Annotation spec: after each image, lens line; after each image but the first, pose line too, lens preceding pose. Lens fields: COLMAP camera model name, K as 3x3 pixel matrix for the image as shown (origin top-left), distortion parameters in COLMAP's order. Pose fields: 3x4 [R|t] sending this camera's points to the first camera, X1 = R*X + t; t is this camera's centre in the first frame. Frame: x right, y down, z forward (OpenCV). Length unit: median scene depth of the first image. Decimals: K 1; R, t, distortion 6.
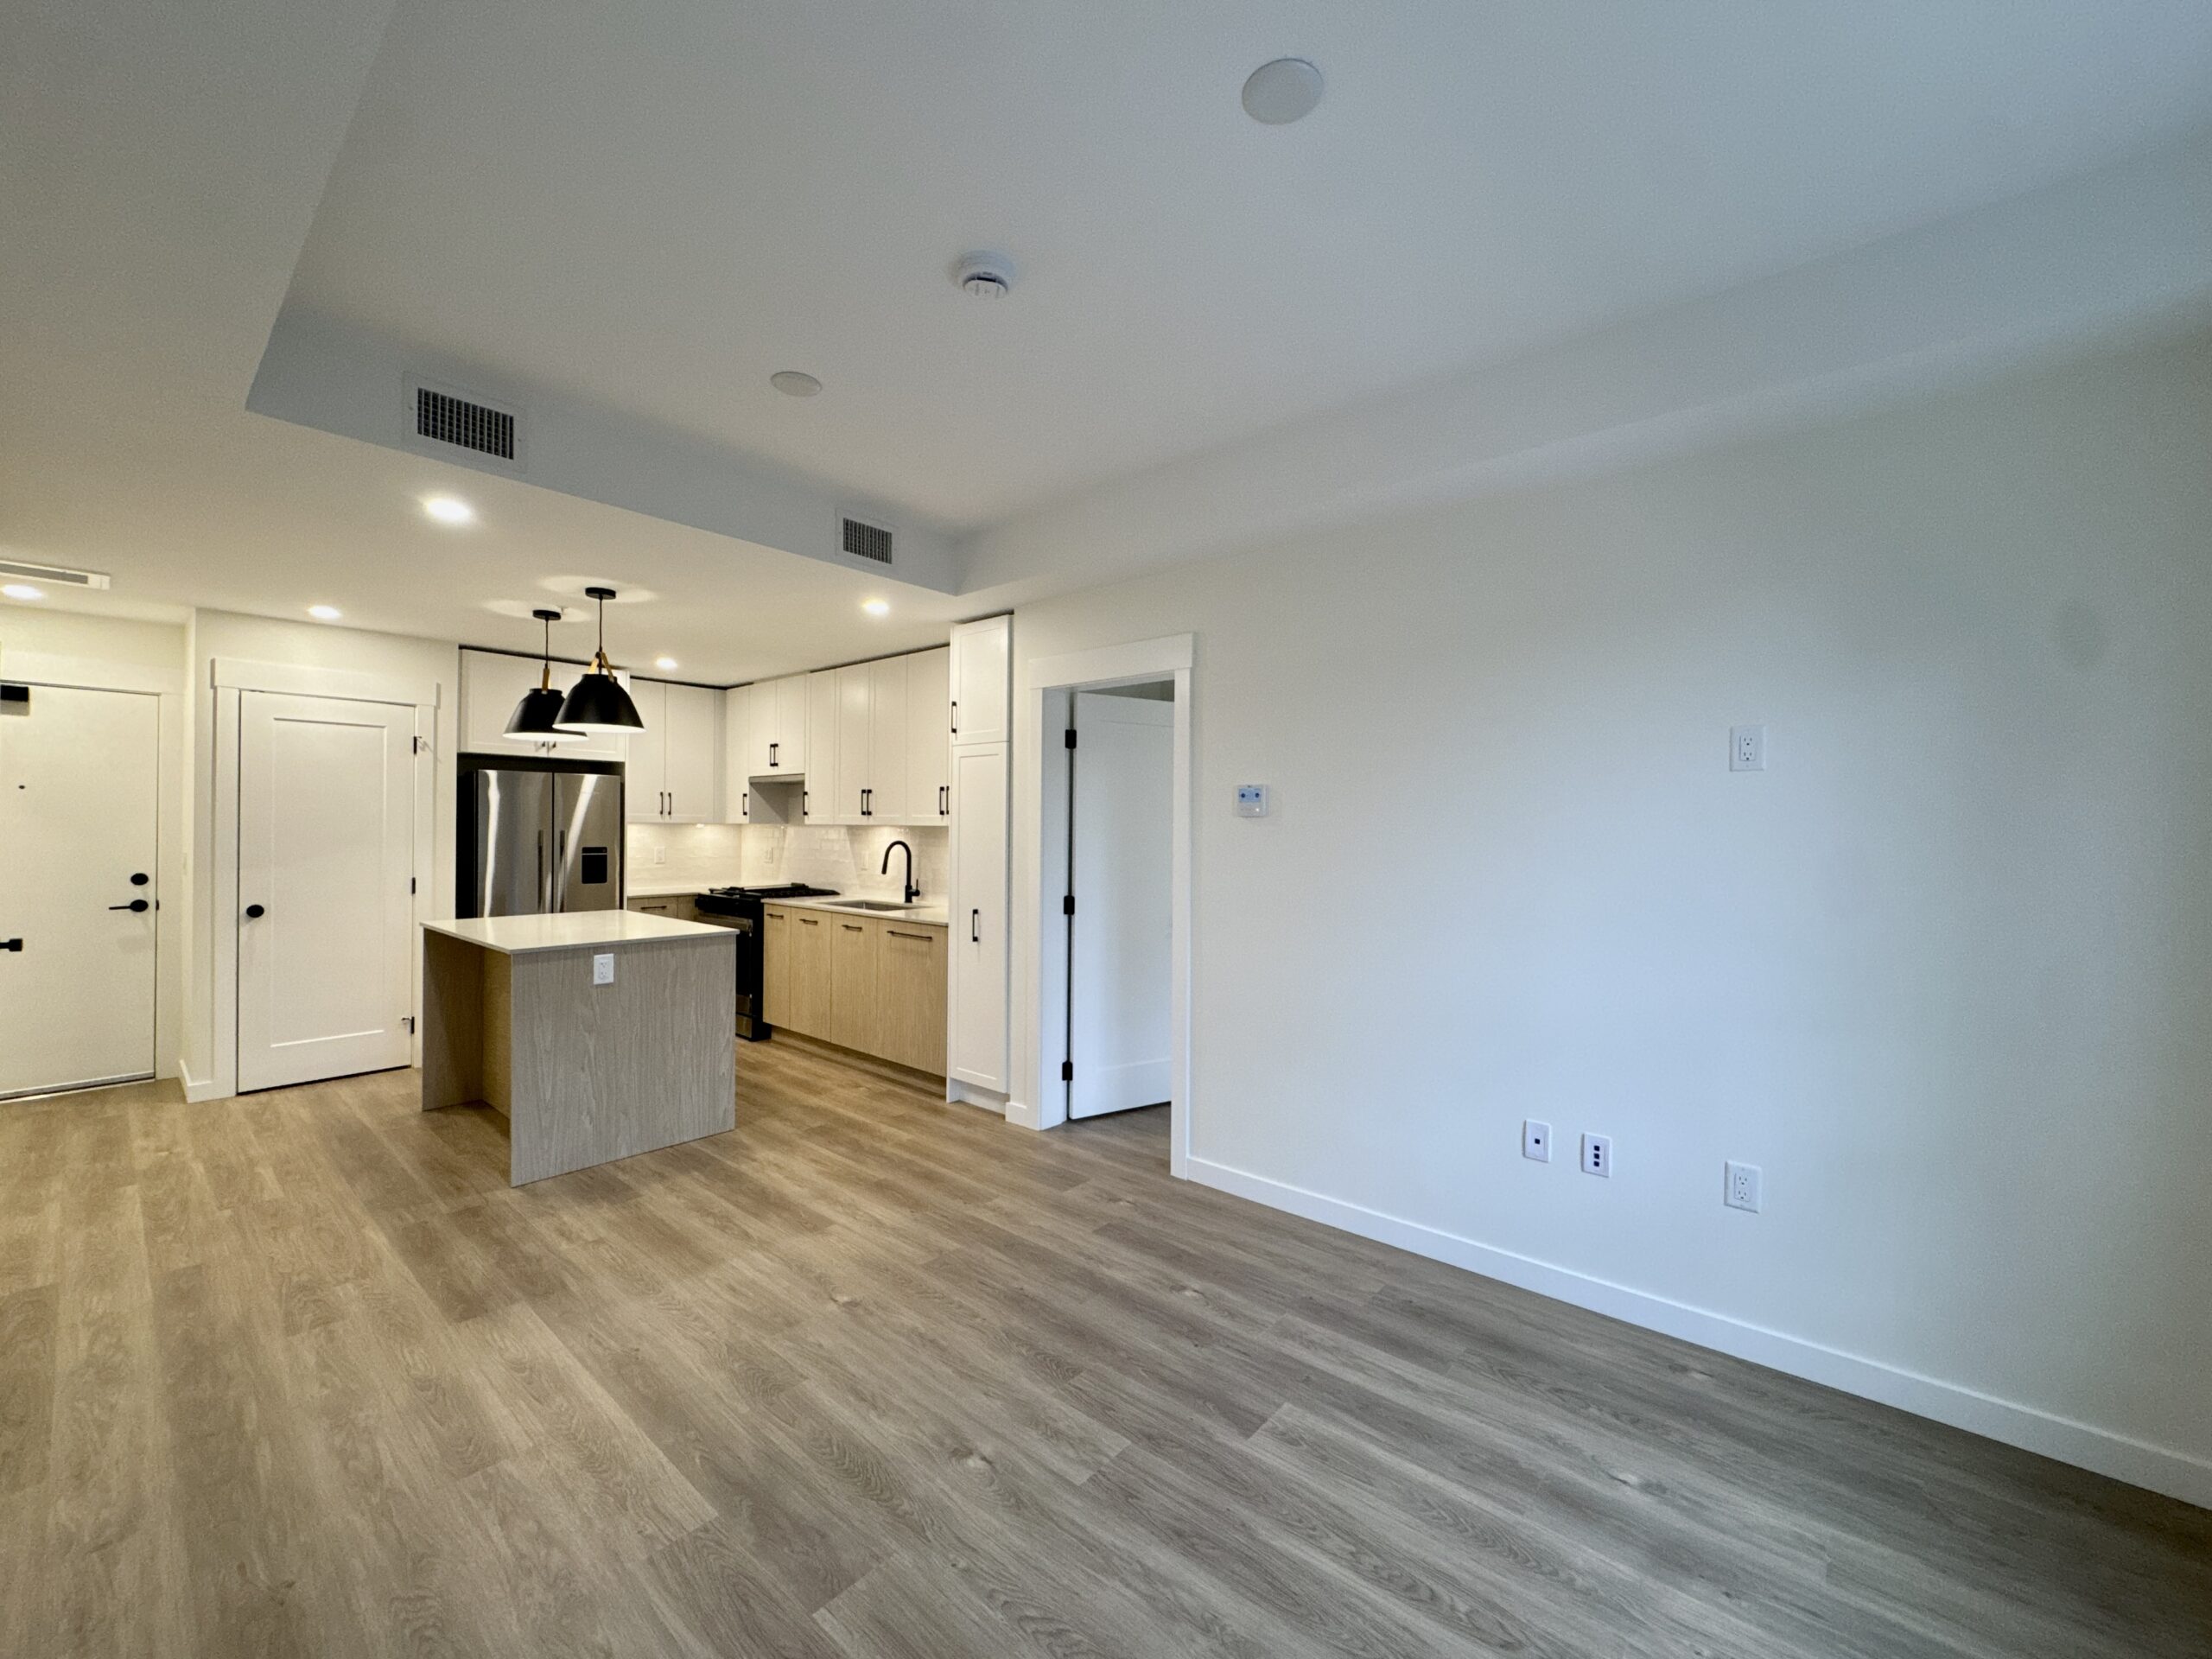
lens RADIAL K [[881.5, 0, 1106.0], [0, 881.5, 829.5], [0, 0, 1]] dist [-0.003519, -0.000039]
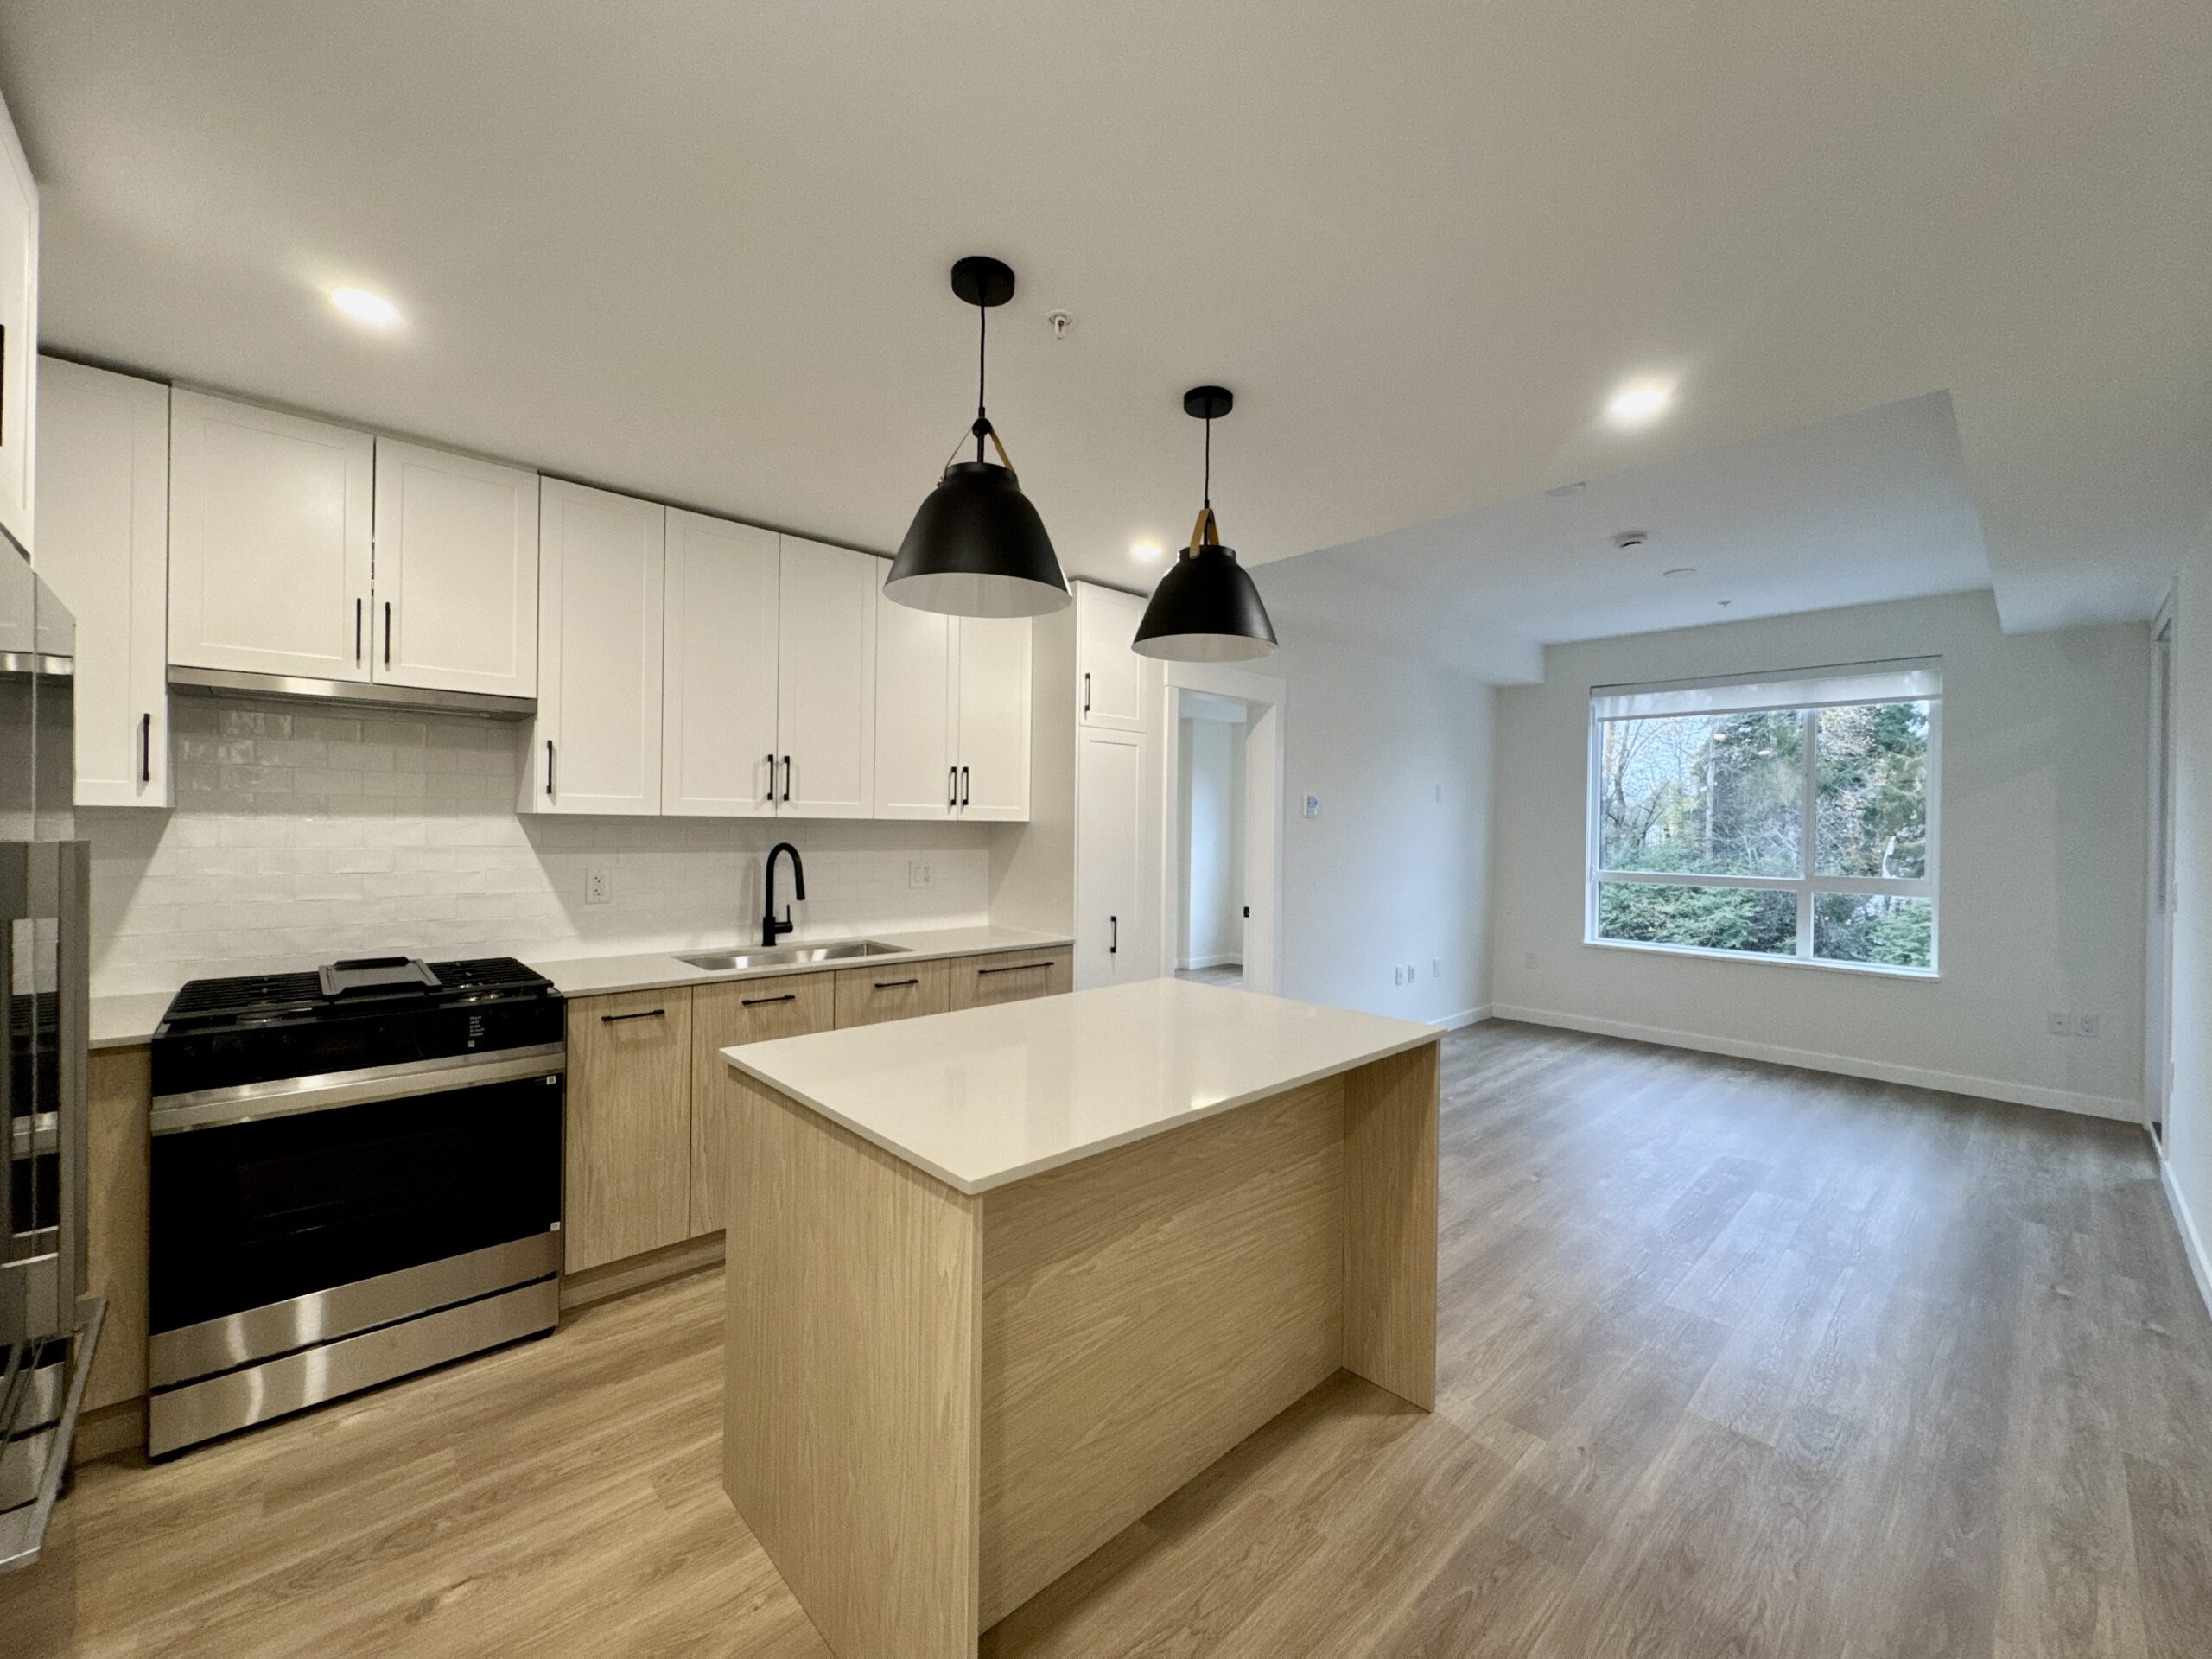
lens RADIAL K [[881.5, 0, 1106.0], [0, 881.5, 829.5], [0, 0, 1]] dist [-0.003519, -0.000039]
pose [[0.108224, -0.012758, 0.994045, -0.971055], [-0.008295, 0.999871, 0.013736, -0.008123], [-0.994092, -0.009732, 0.108104, 0.861525]]
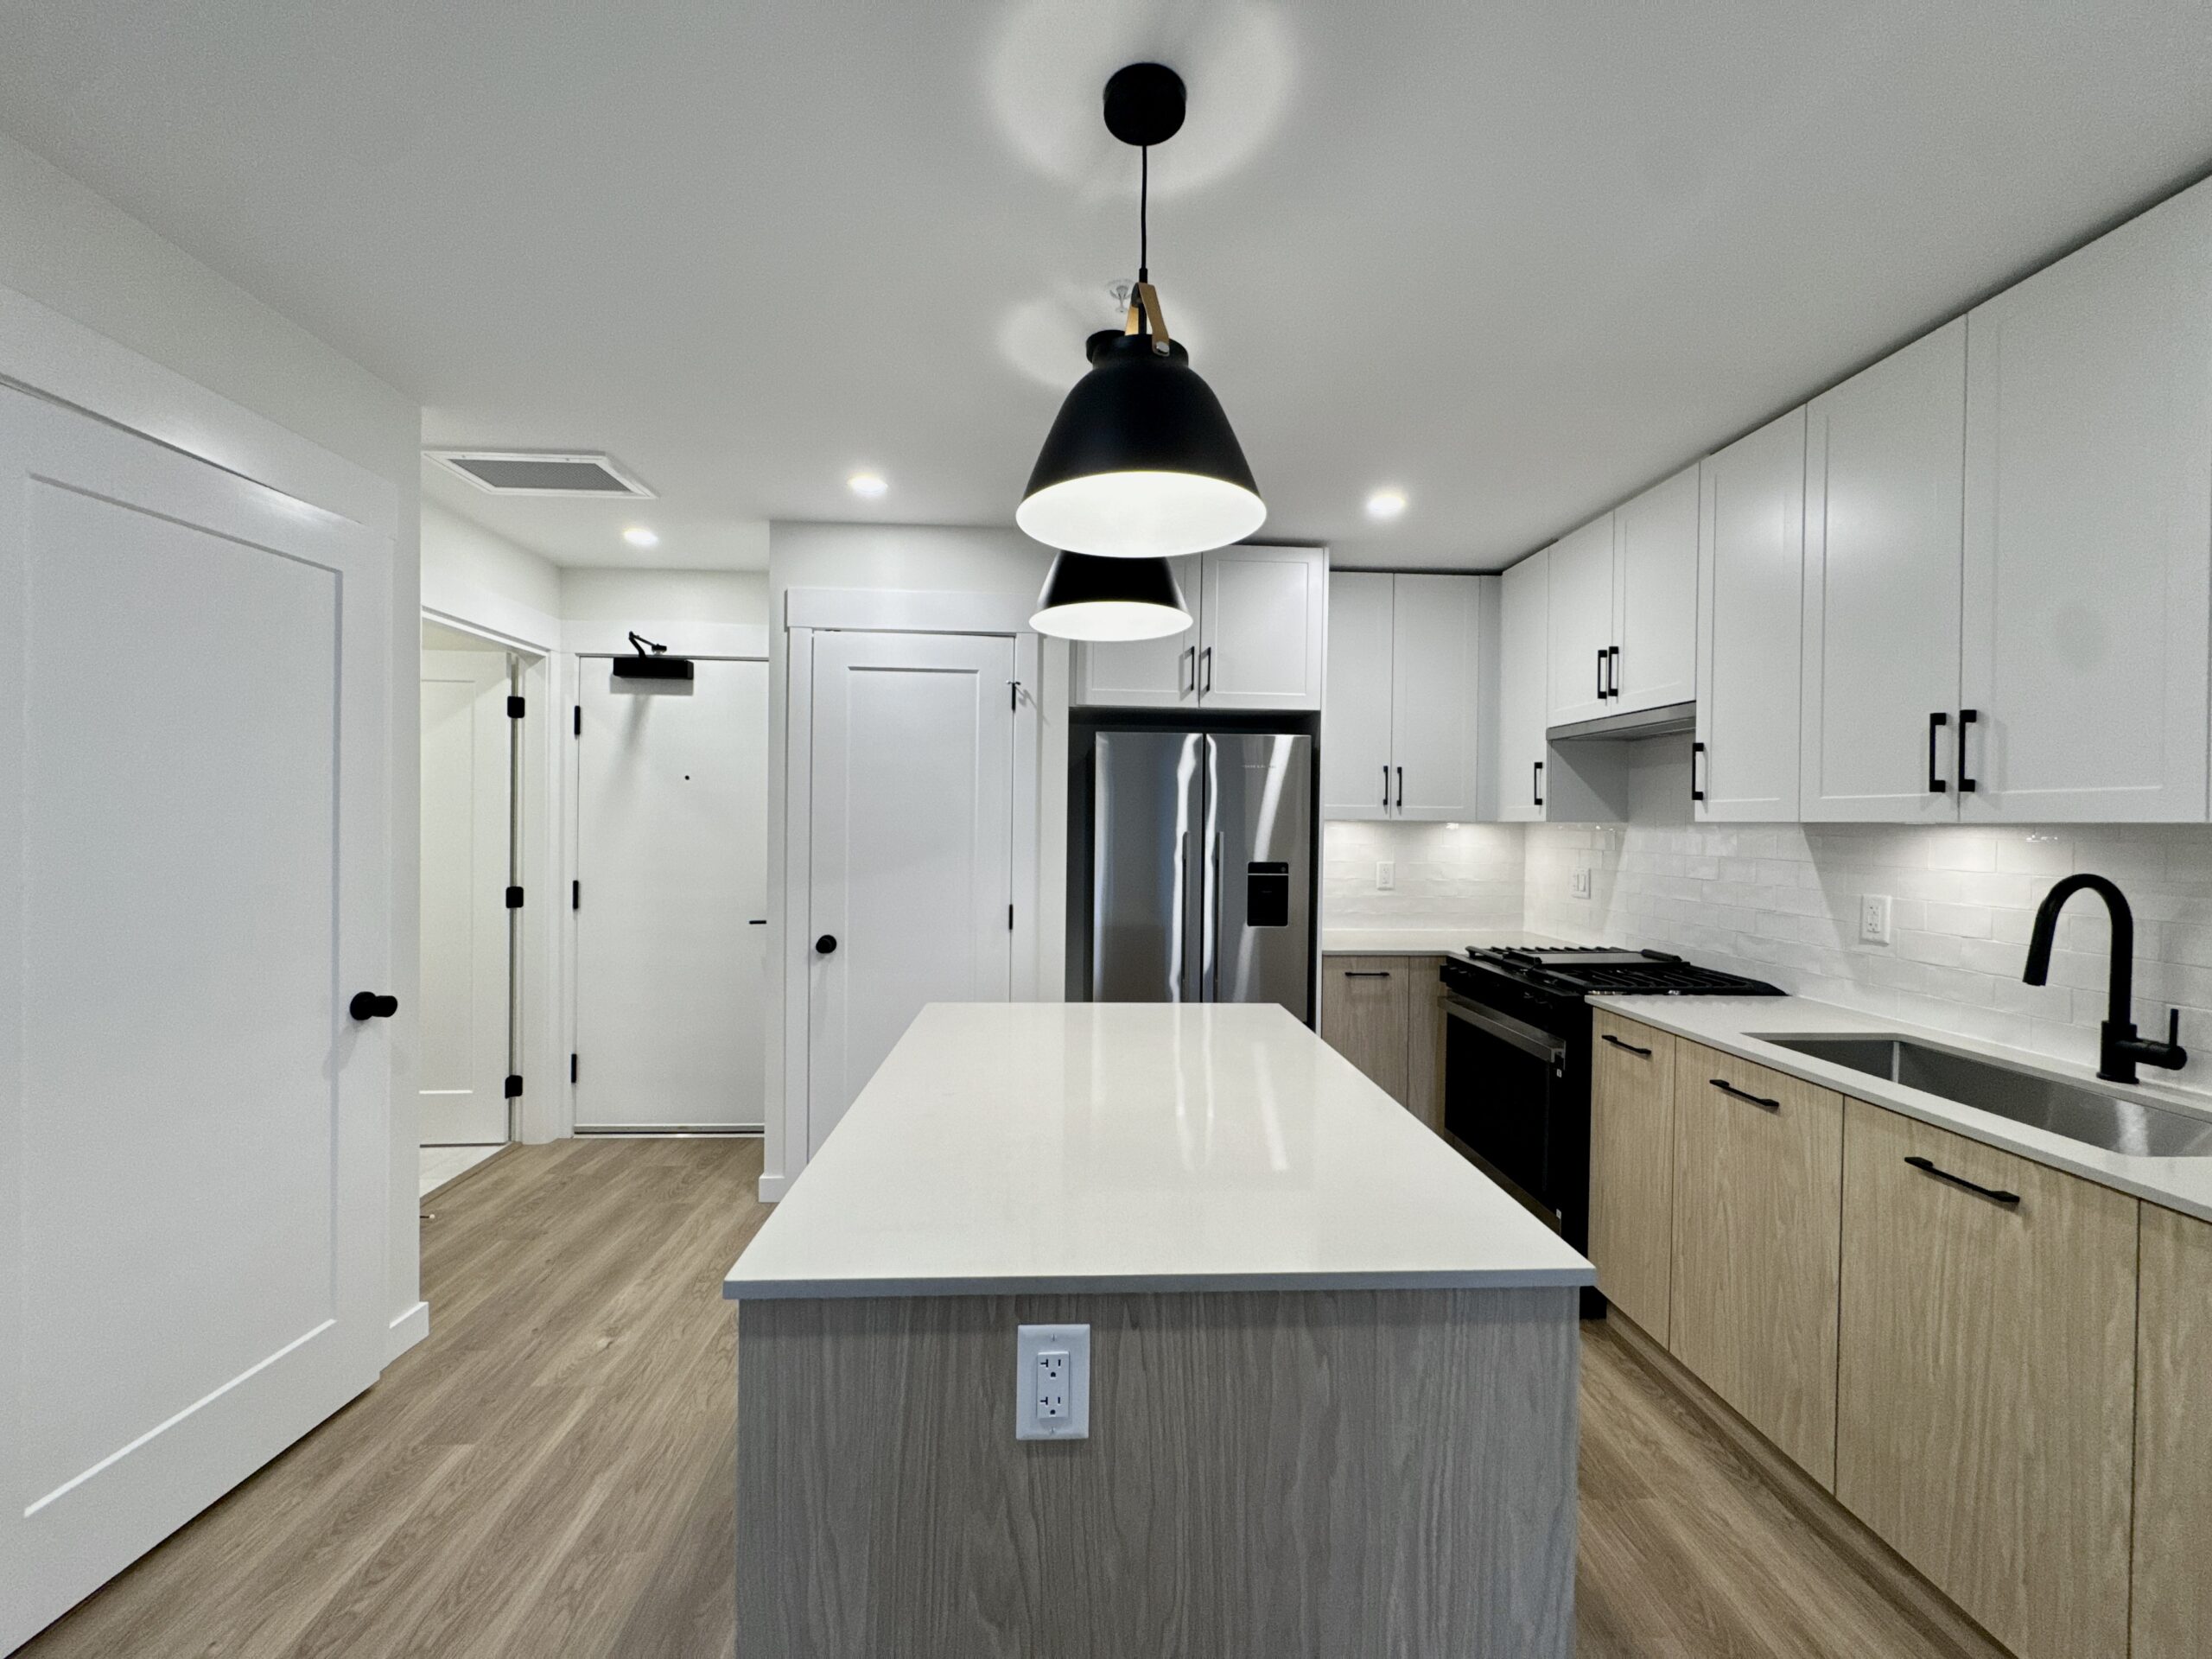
lens RADIAL K [[881.5, 0, 1106.0], [0, 881.5, 829.5], [0, 0, 1]] dist [-0.003519, -0.000039]
pose [[0.687862, 0.005207, -0.725823, -0.298261], [-0.007782, 0.999970, -0.000202, -0.000134], [0.725800, 0.005787, 0.687881, 0.660358]]
